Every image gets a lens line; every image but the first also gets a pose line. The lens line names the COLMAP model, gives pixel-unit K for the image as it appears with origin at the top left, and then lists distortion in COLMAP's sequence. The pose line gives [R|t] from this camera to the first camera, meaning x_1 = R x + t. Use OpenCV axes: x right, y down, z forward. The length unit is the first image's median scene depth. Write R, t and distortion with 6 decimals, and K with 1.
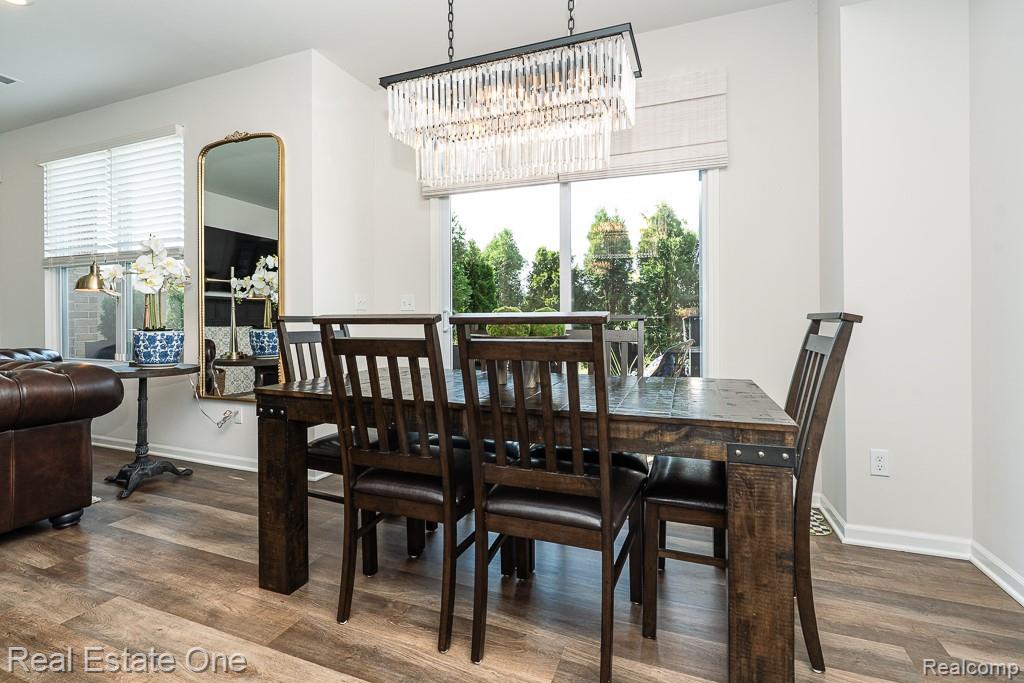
lens RADIAL K [[464.8, 0, 515.1], [0, 464.8, 322.0], [0, 0, 1]] dist [-0.013524, 0.011022]
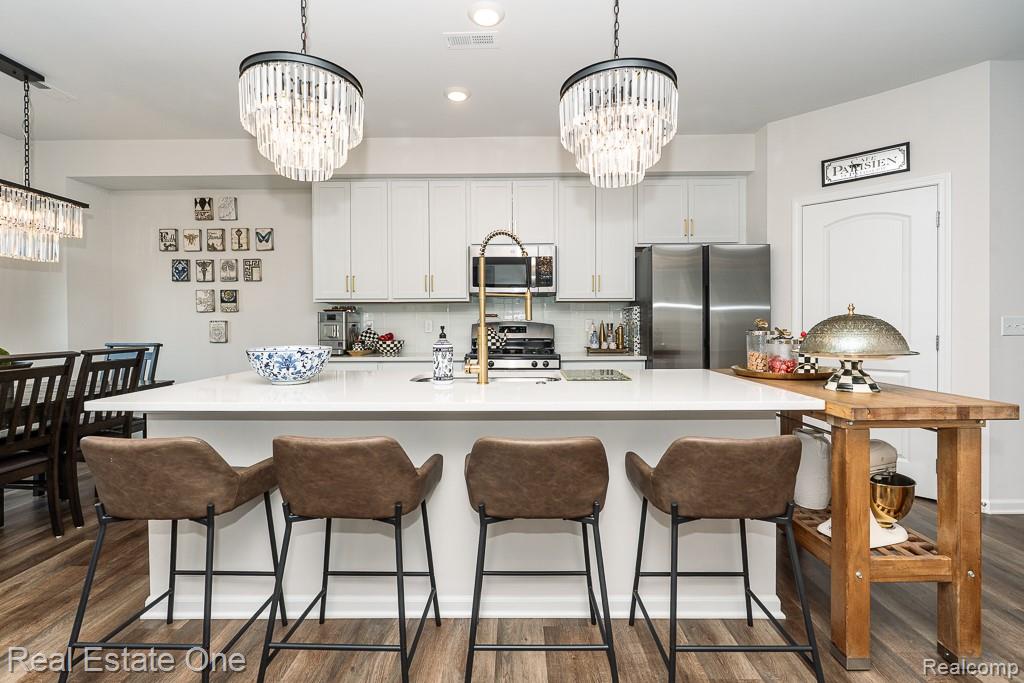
lens RADIAL K [[464.8, 0, 515.1], [0, 464.8, 322.0], [0, 0, 1]] dist [-0.013524, 0.011022]
pose [[-0.350994, 0.005687, 0.936360, -1.464327], [0.003209, 0.999983, -0.004871, -0.067053], [-0.936372, 0.001295, -0.351007, -0.061574]]
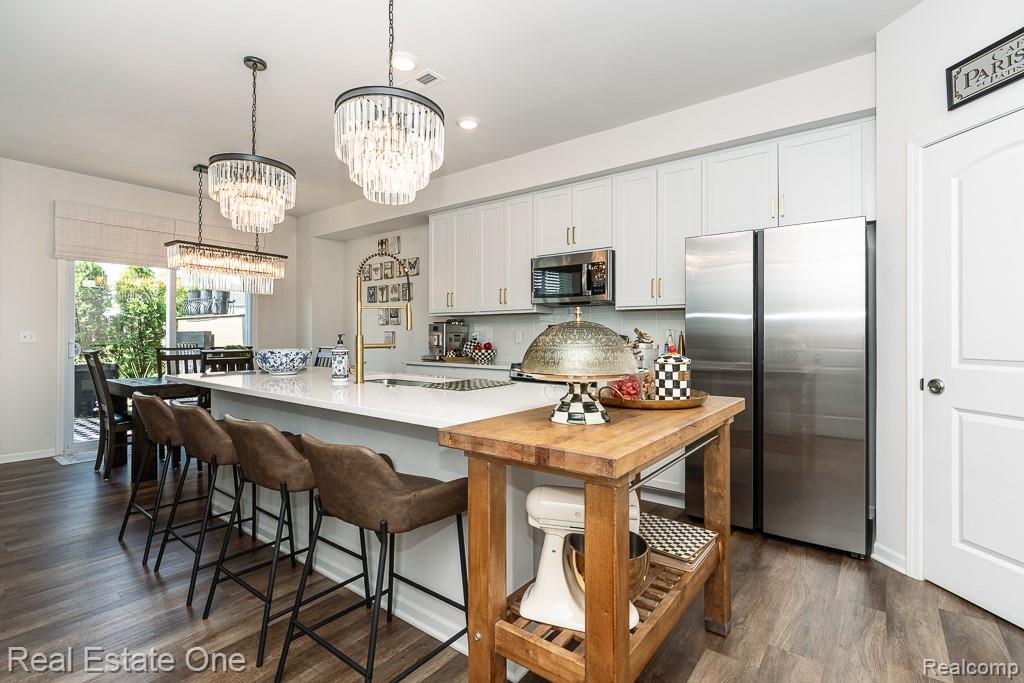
lens RADIAL K [[481.2, 0, 511.9], [0, 481.2, 330.2], [0, 0, 1]] dist [-0.002500, -0.000211]
pose [[0.287981, 0.015088, 0.957517, -1.548348], [-0.006722, 0.999883, -0.013734, -0.061202], [-0.957612, -0.002482, 0.288049, -0.940283]]
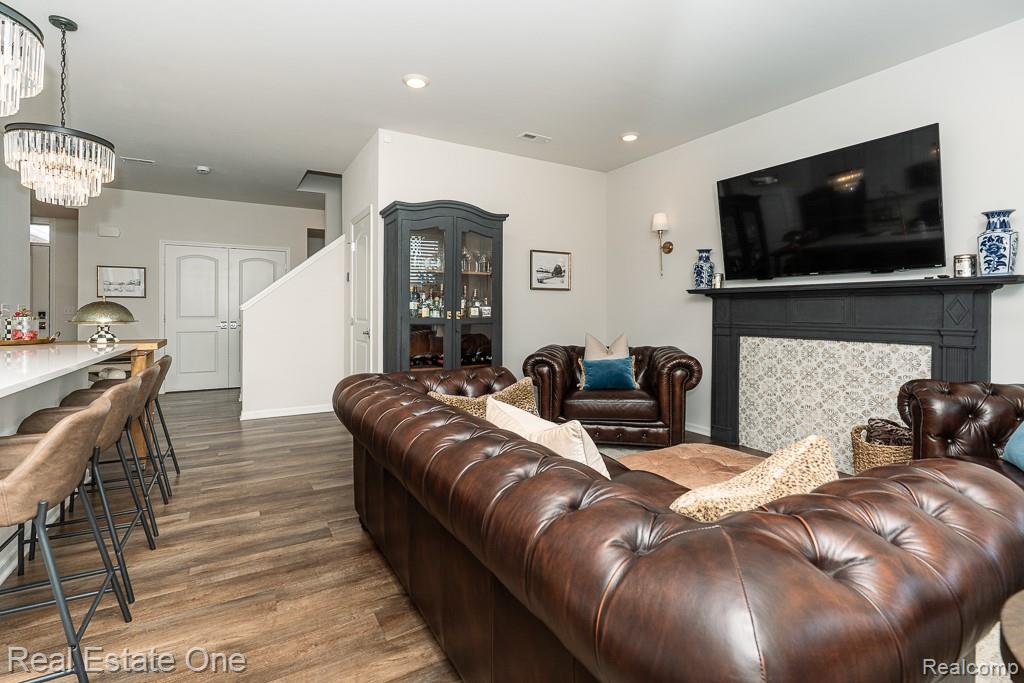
lens RADIAL K [[481.0, 0, 511.2], [0, 481.0, 307.9], [0, 0, 1]] dist [0.000042, 0.000529]
pose [[-0.630564, -0.007863, -0.776098, -0.591710], [-0.001822, 0.999961, -0.008651, -0.050575], [0.776135, -0.004041, -0.630553, 1.053049]]
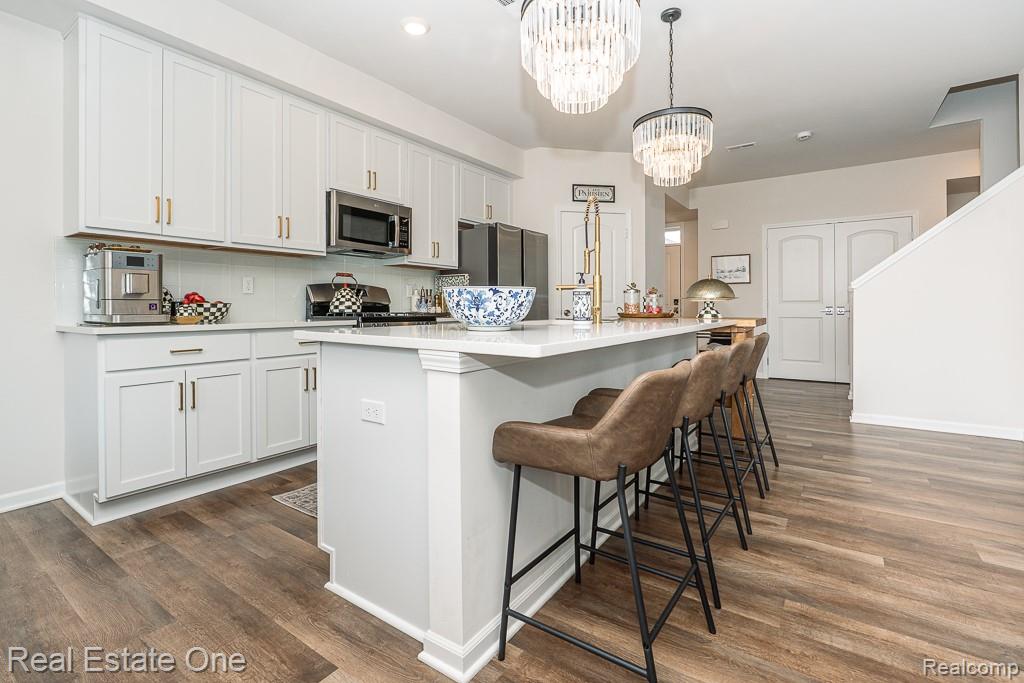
lens RADIAL K [[471.1, 0, 505.5], [0, 471.1, 311.0], [0, 0, 1]] dist [-0.006896, -0.000567]
pose [[-0.967959, 0.001720, 0.251104, -0.697641], [0.003070, 0.999983, 0.004984, 0.011803], [-0.251091, 0.005596, -0.967947, 0.763719]]
